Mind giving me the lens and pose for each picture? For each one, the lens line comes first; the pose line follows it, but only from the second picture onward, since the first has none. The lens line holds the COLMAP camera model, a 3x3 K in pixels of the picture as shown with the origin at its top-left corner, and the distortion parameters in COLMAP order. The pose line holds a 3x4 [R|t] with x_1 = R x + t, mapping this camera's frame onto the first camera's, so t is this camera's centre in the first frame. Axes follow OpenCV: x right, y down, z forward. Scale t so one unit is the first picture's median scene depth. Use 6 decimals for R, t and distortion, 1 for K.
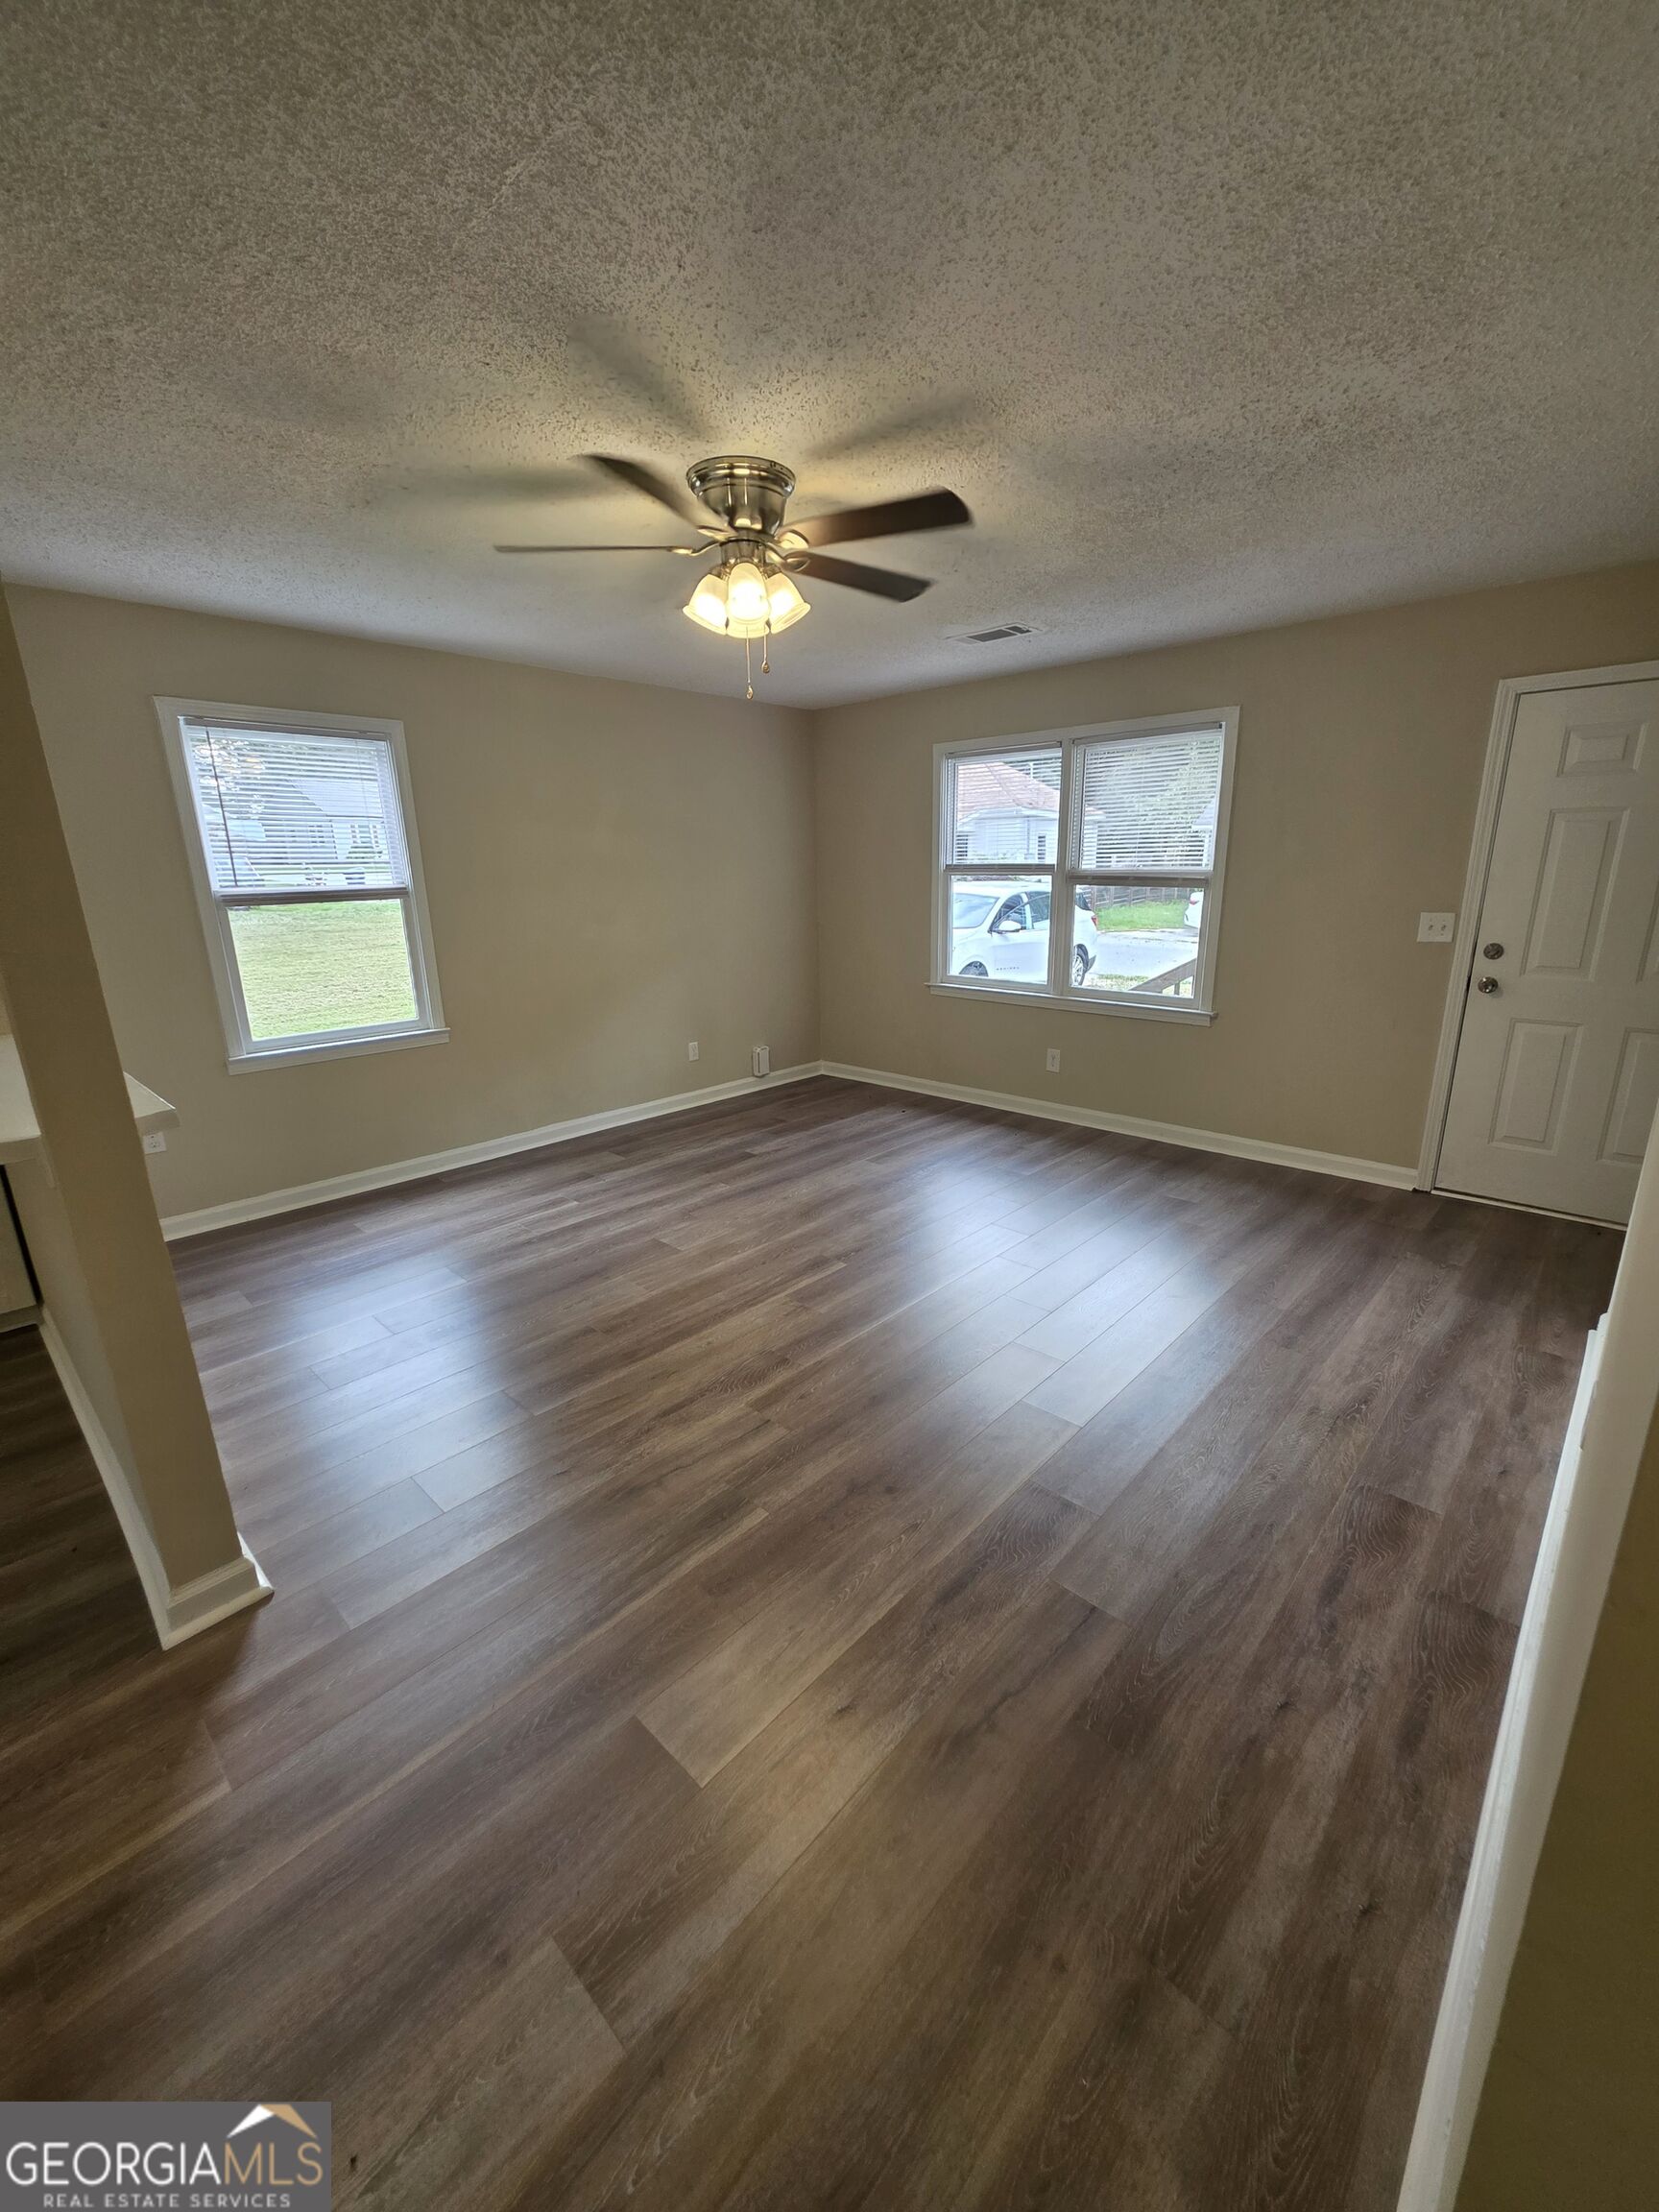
lens RADIAL K [[888.9, 0, 829.5], [0, 888.9, 1106.0], [0, 0, 1]] dist [0.002028, 0.000226]
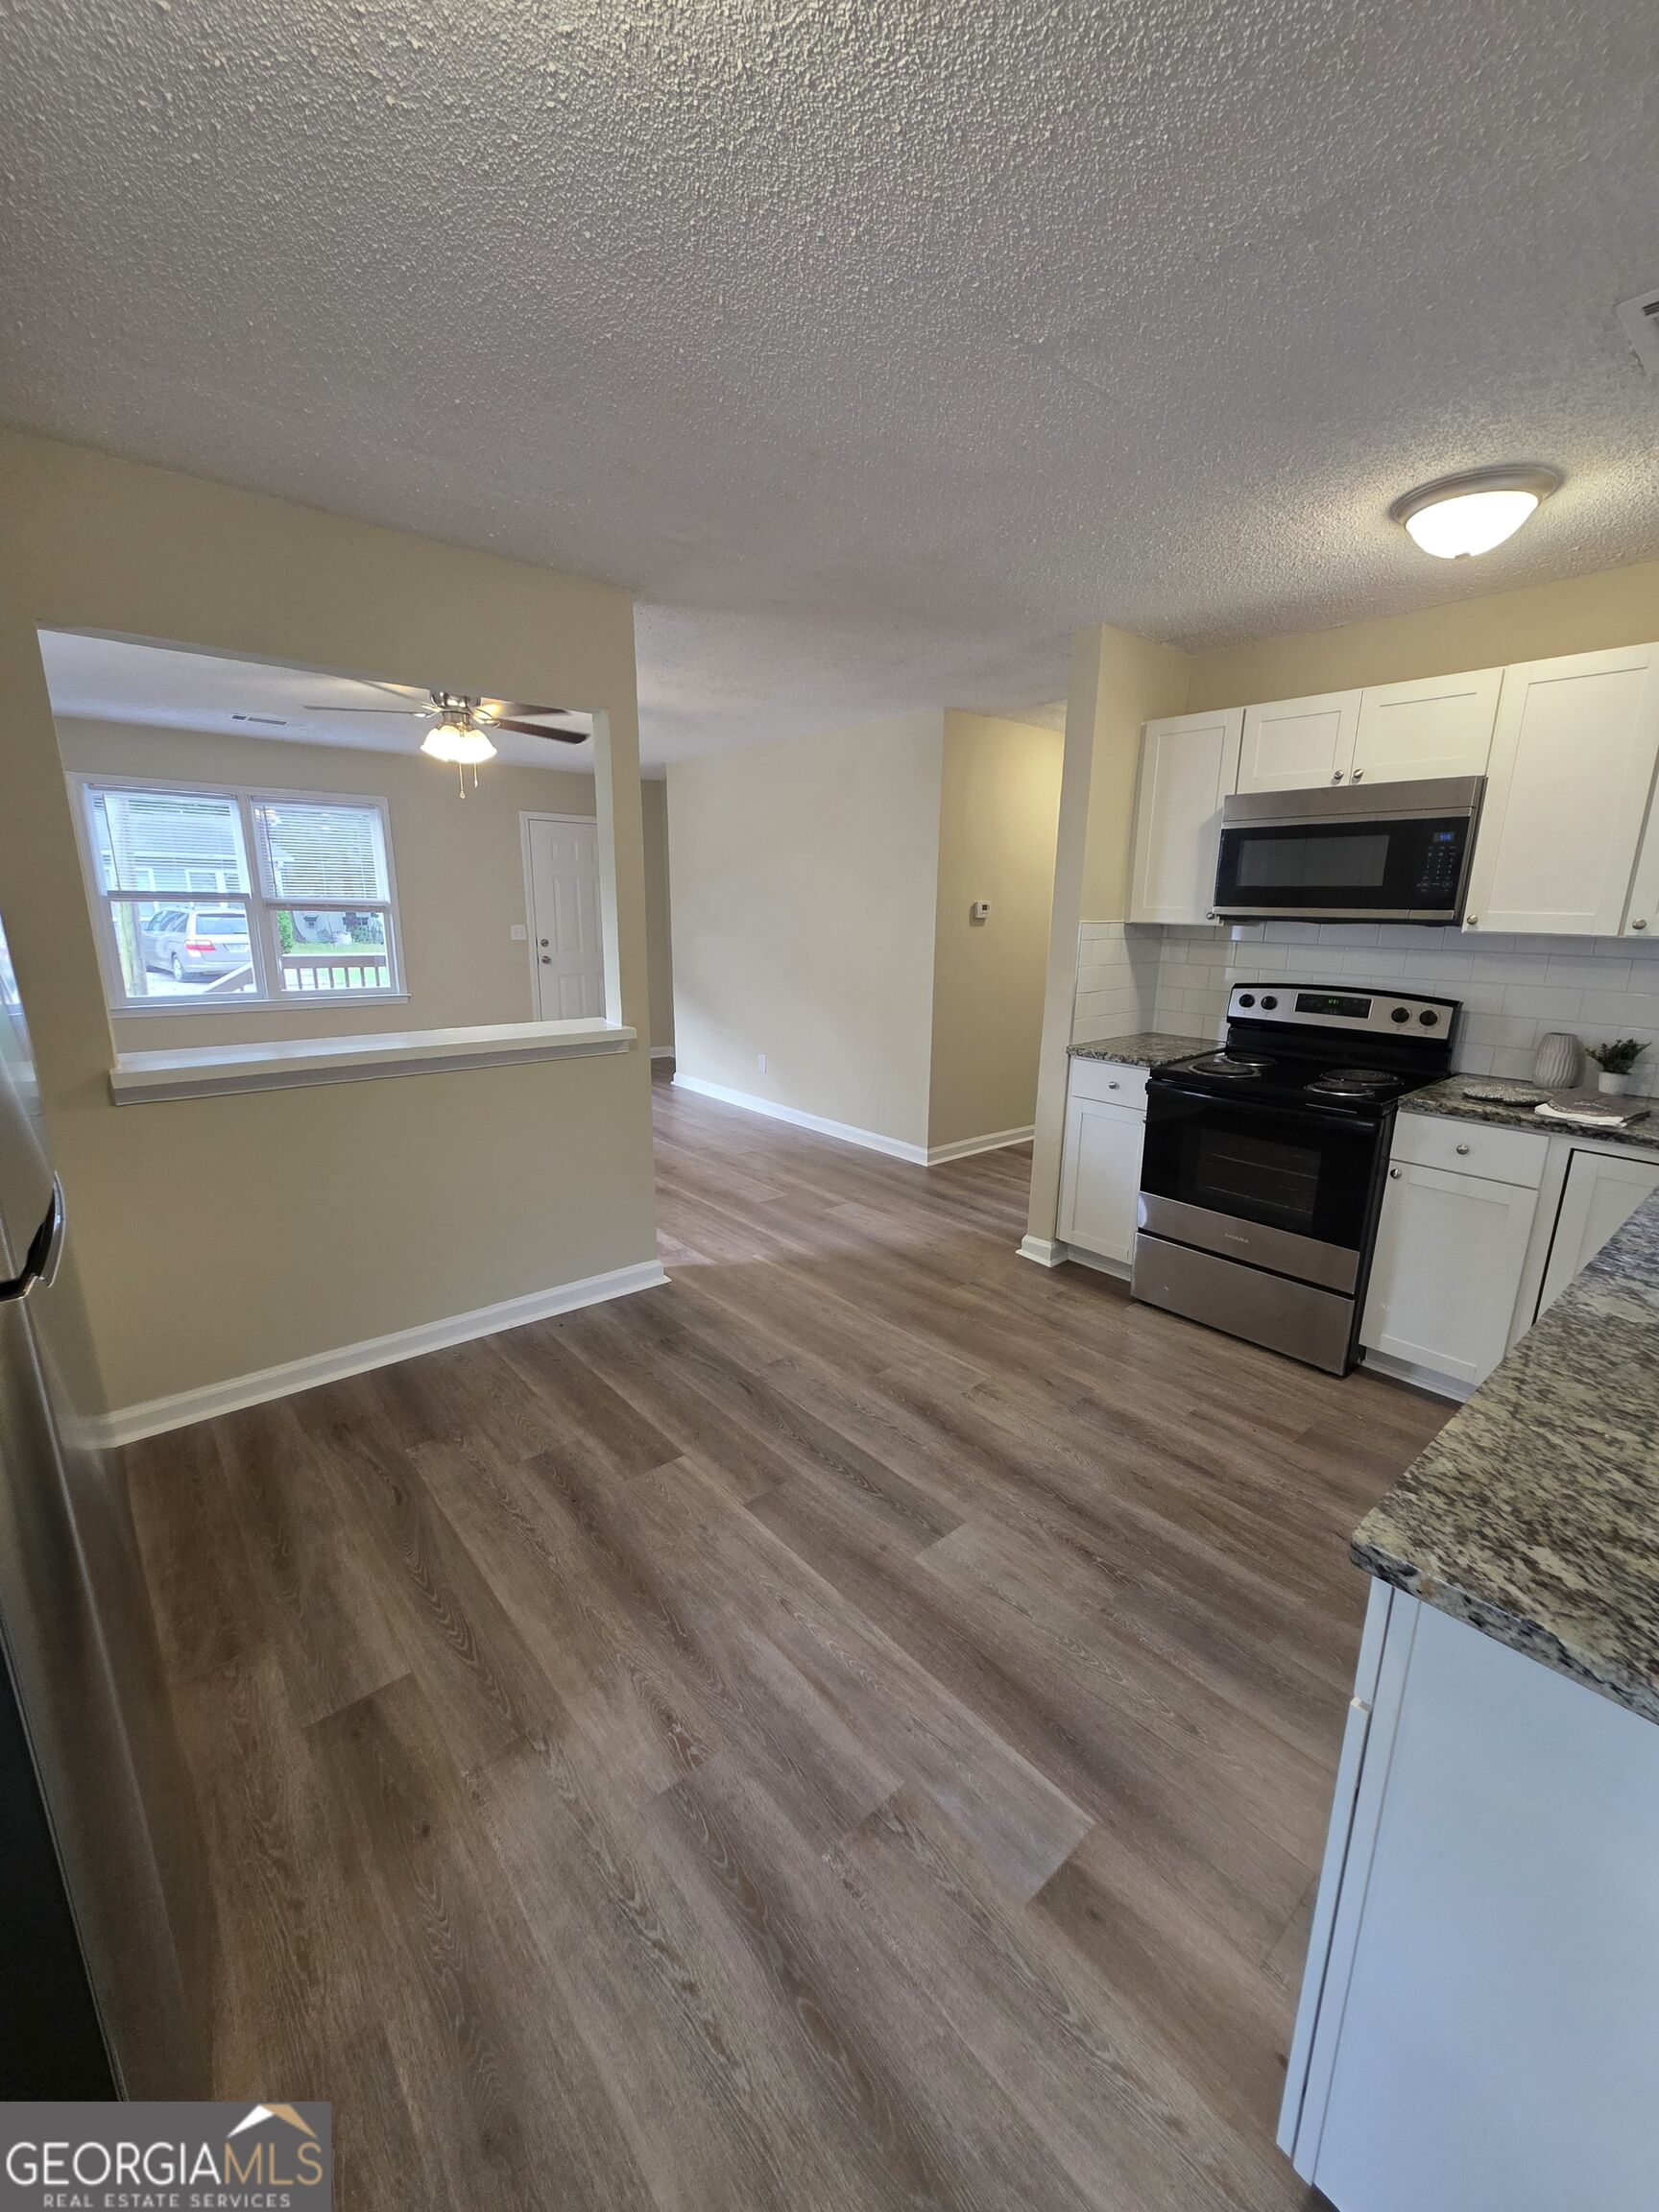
lens RADIAL K [[888.9, 0, 829.5], [0, 888.9, 1106.0], [0, 0, 1]] dist [0.002028, 0.000226]
pose [[0.126547, -0.208807, 0.969735, -1.202385], [0.243401, 0.954244, 0.173709, -0.013271], [-0.961635, 0.214052, 0.171580, 0.107513]]
